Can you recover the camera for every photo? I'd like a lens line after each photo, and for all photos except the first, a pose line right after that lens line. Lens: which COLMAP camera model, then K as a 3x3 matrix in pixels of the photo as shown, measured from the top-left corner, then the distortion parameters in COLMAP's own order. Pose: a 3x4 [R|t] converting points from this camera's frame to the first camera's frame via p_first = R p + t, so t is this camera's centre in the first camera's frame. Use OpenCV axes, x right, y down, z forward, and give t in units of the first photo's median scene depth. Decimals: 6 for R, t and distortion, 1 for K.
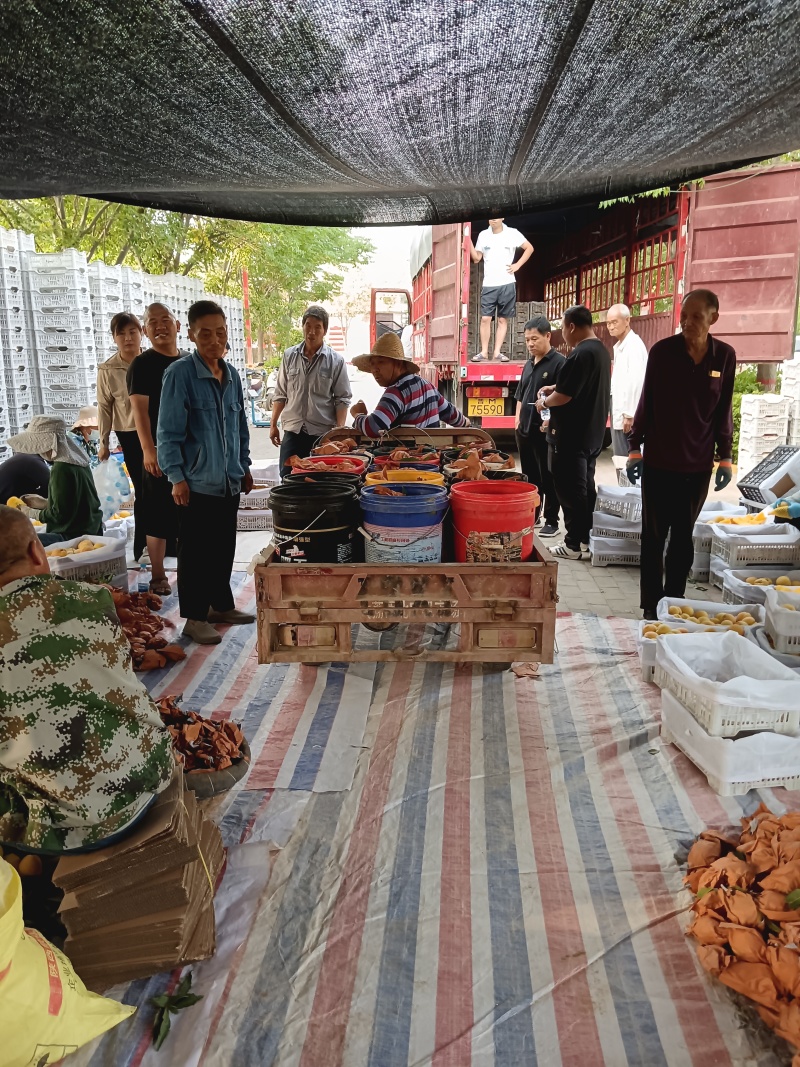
lens RADIAL K [[849.0, 0, 400.0], [0, 849.0, 533.5], [0, 0, 1]] dist [-0.001939, -0.008337]
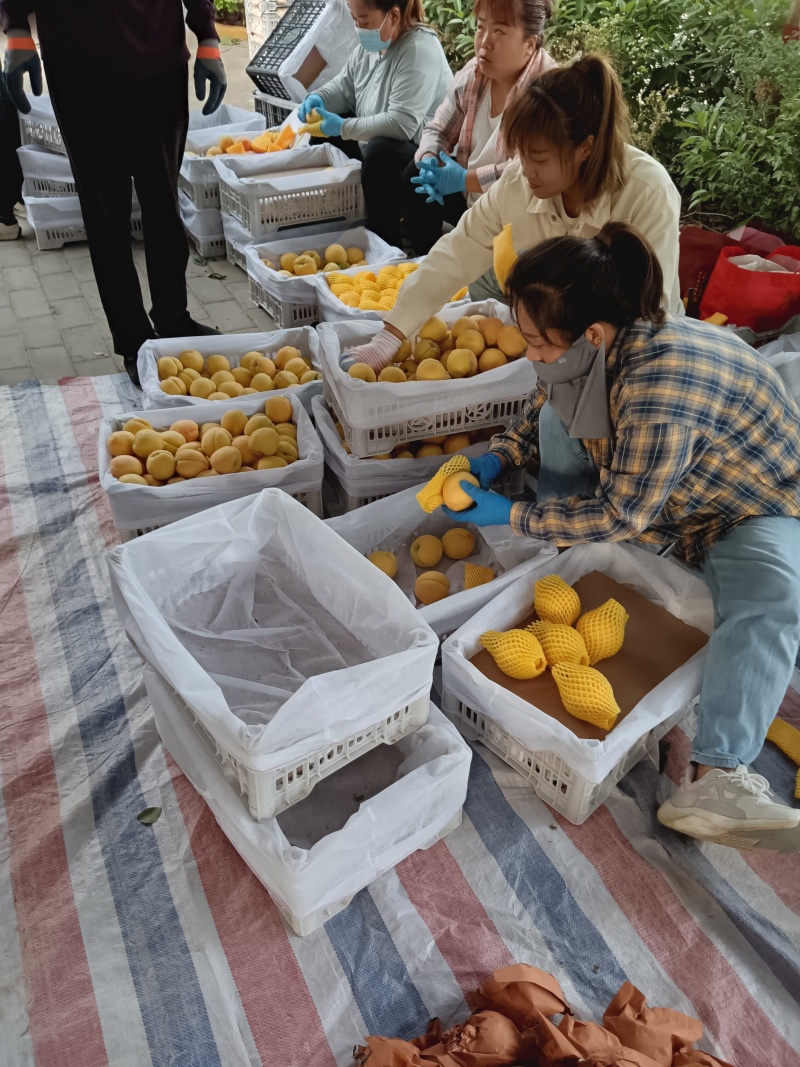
lens RADIAL K [[849.0, 0, 400.0], [0, 849.0, 533.5], [0, 0, 1]] dist [-0.001939, -0.008337]
pose [[0.865653, -0.299838, 0.400927, 0.167331], [0.089276, 0.880435, 0.465686, -0.046804], [-0.492620, -0.367330, 0.788920, 0.378248]]
